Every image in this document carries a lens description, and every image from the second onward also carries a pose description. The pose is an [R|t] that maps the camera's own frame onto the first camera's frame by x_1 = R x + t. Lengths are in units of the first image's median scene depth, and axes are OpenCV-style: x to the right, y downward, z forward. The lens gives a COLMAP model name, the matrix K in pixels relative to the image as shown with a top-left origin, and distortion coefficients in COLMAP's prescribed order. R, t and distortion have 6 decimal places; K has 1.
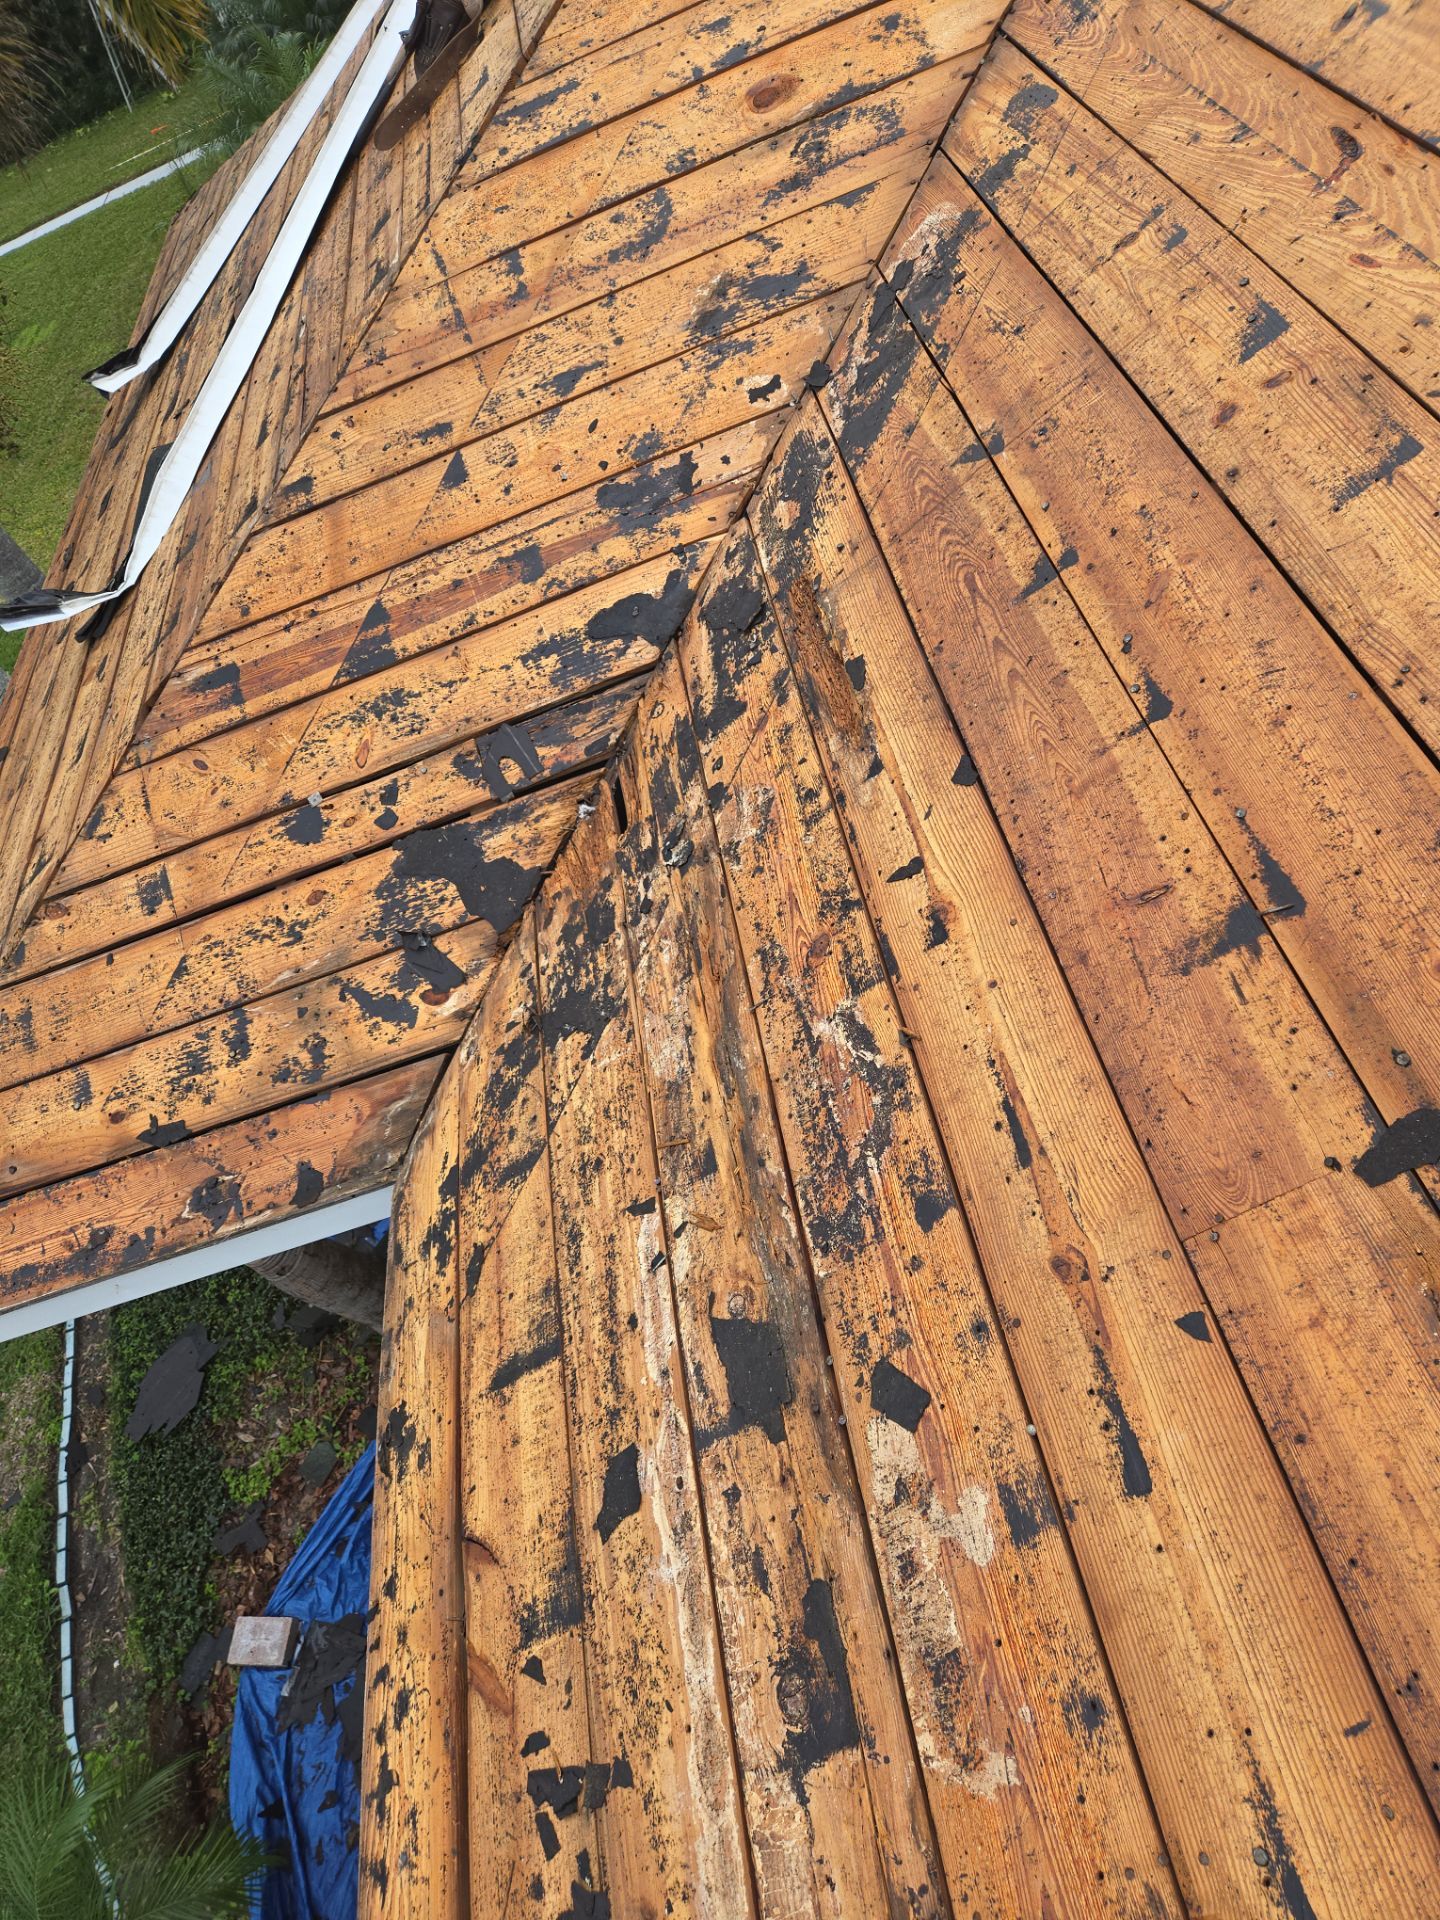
lens RADIAL K [[1304.3, 0, 708.9], [0, 1304.3, 945.2], [0, 0, 1]] dist [0.068975, -0.058337]
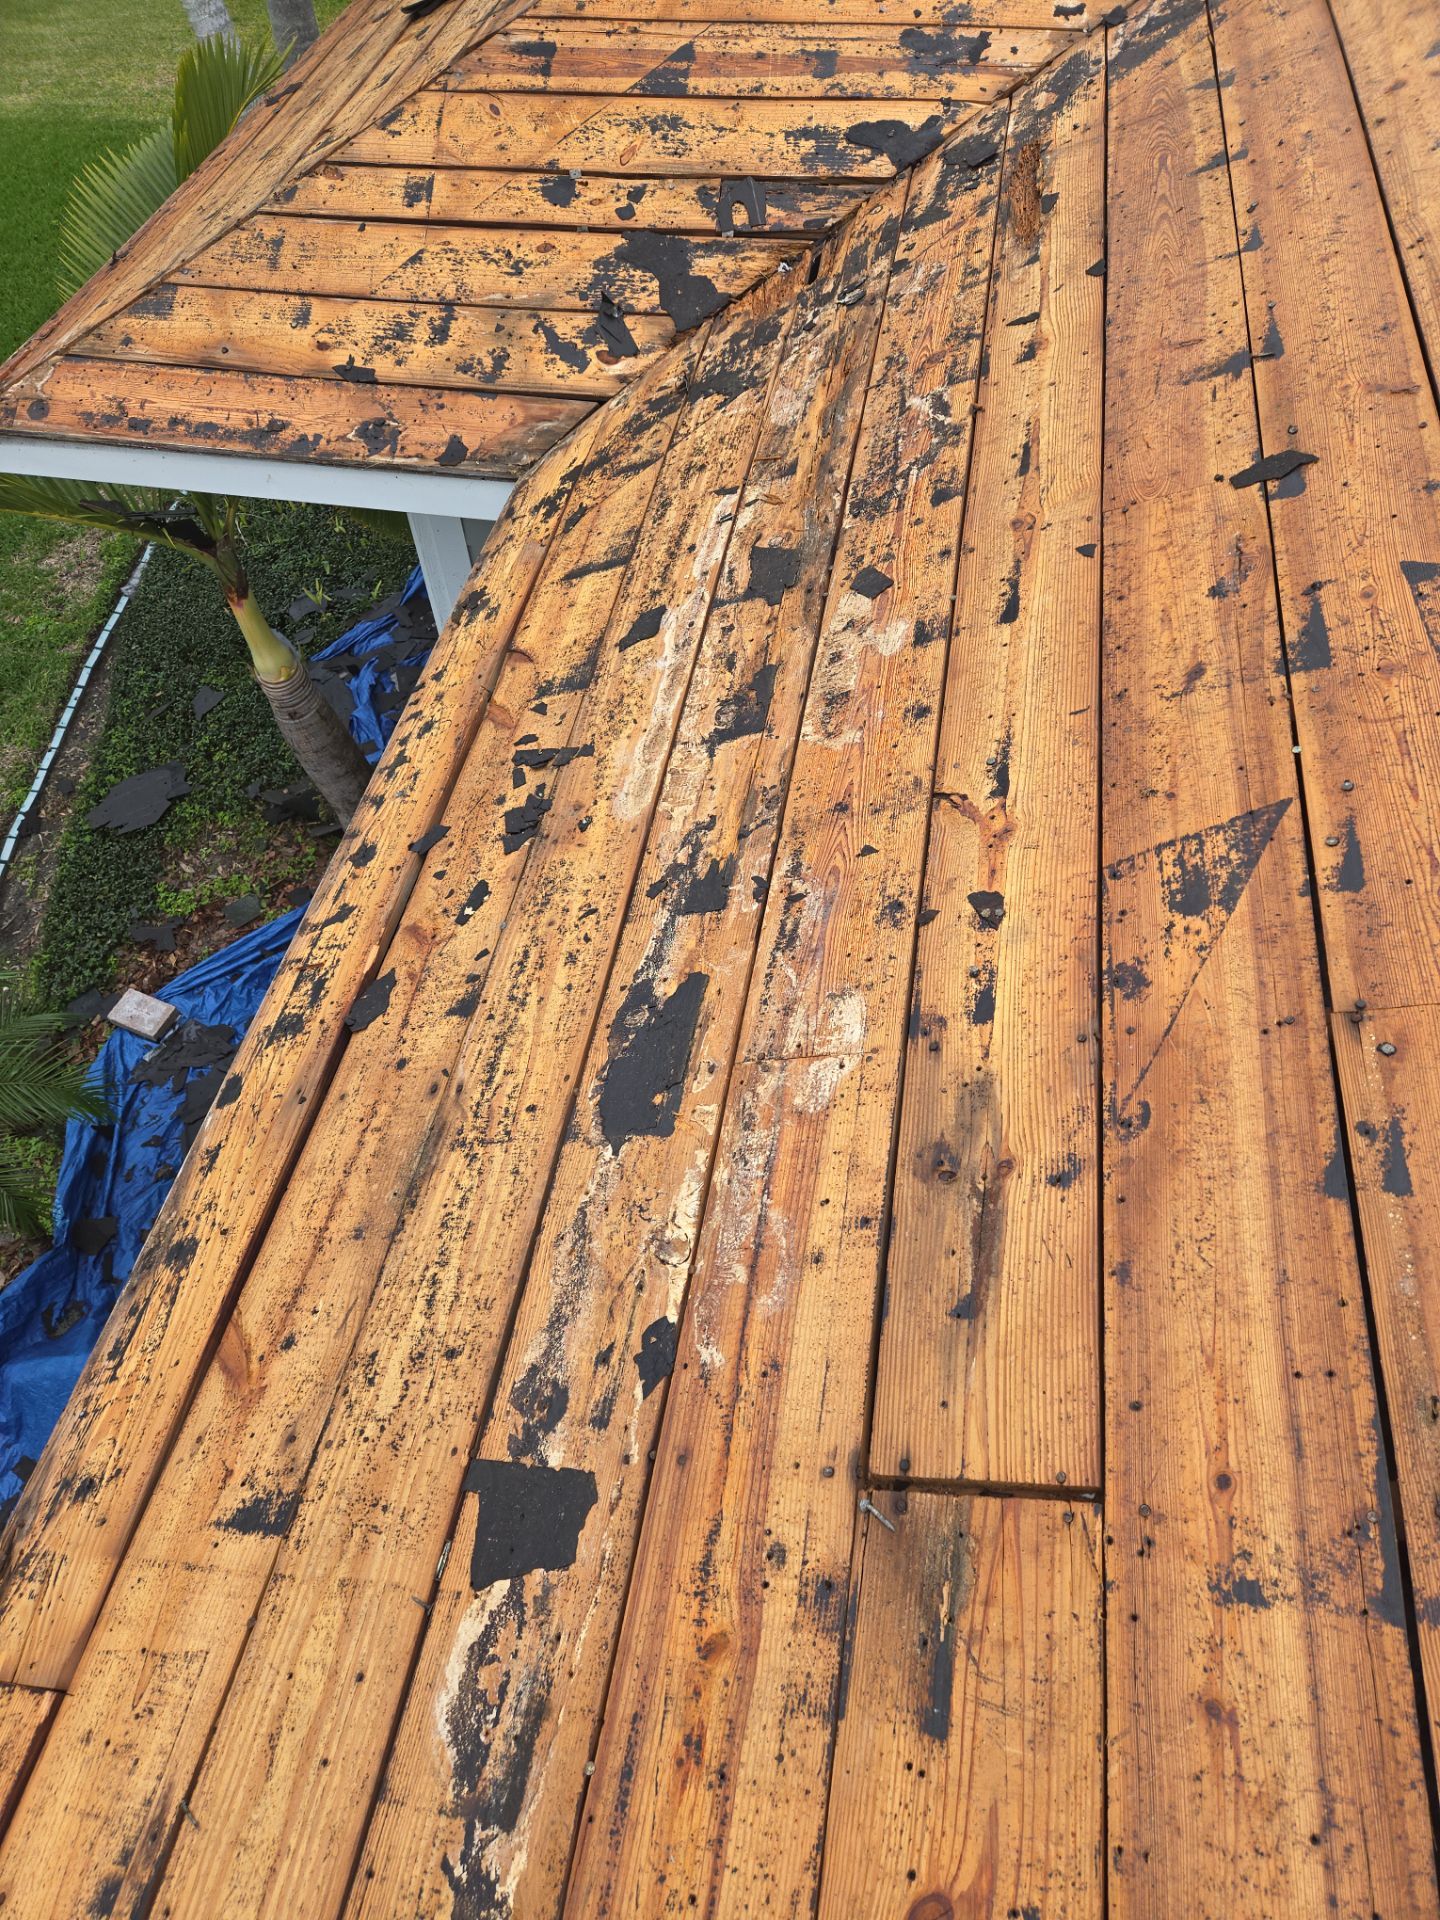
lens RADIAL K [[1304.3, 0, 711.7], [0, 1304.3, 949.9], [0, 0, 1]] dist [0.068975, -0.058337]
pose [[0.904659, 0.422694, 0.054058, 0.054526], [-0.425997, 0.900300, 0.089362, 0.460744], [-0.010895, -0.103870, 0.994531, -0.339050]]
